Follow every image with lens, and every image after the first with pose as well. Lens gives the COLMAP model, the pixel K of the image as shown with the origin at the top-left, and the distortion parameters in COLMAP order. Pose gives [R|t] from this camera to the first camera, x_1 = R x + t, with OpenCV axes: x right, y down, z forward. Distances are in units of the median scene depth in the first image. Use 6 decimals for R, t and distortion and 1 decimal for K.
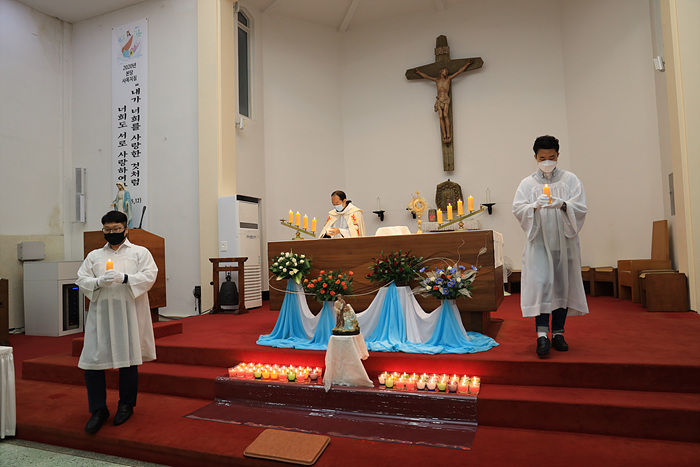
lens RADIAL K [[481.5, 0, 351.3], [0, 481.5, 230.4], [0, 0, 1]] dist [-0.105513, 0.070697]
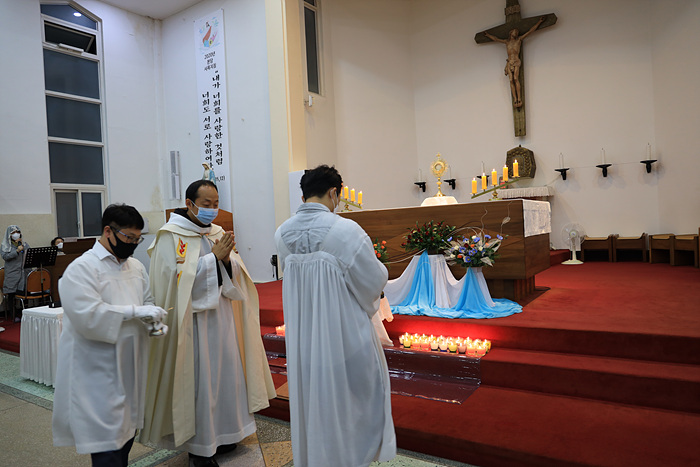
lens RADIAL K [[483.1, 0, 350.2], [0, 483.1, 236.0], [0, 0, 1]] dist [-0.098296, 0.075266]
pose [[0.975941, -0.009957, -0.217807, 0.085645], [0.026835, 0.996847, 0.074670, -0.004697], [0.216377, -0.078718, 0.973131, -0.036453]]
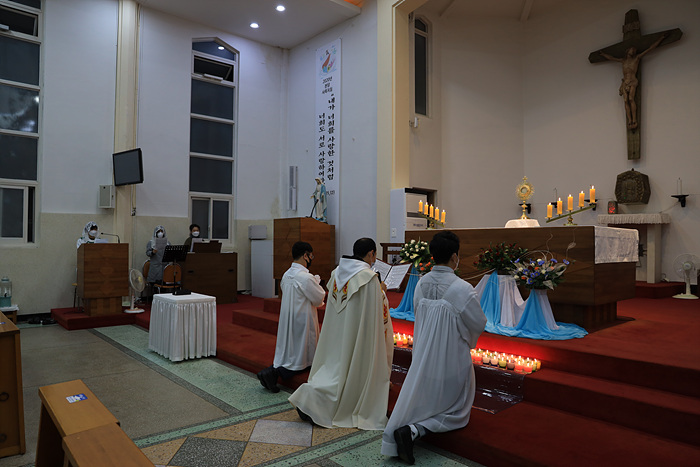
lens RADIAL K [[483.2, 0, 348.3], [0, 483.2, 235.9], [0, 0, 1]] dist [-0.099009, 0.070825]
pose [[0.885667, 0.035452, -0.462966, 0.160386], [-0.017424, 0.998916, 0.043162, -0.007459], [0.463995, -0.030161, 0.885324, -0.070522]]
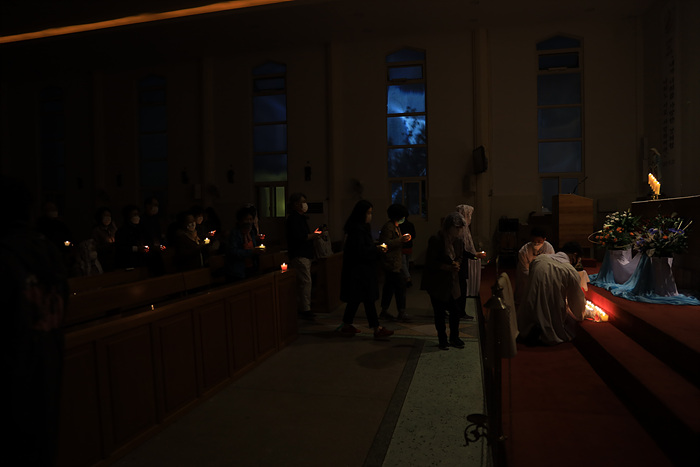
lens RADIAL K [[487.0, 0, 348.1], [0, 487.0, 232.3], [0, 0, 1]] dist [-0.091994, 0.065080]
pose [[0.129764, 0.065046, -0.989409, 0.615935], [0.052551, 0.995992, 0.072371, -0.017749], [0.990151, -0.061386, 0.125826, 0.069179]]
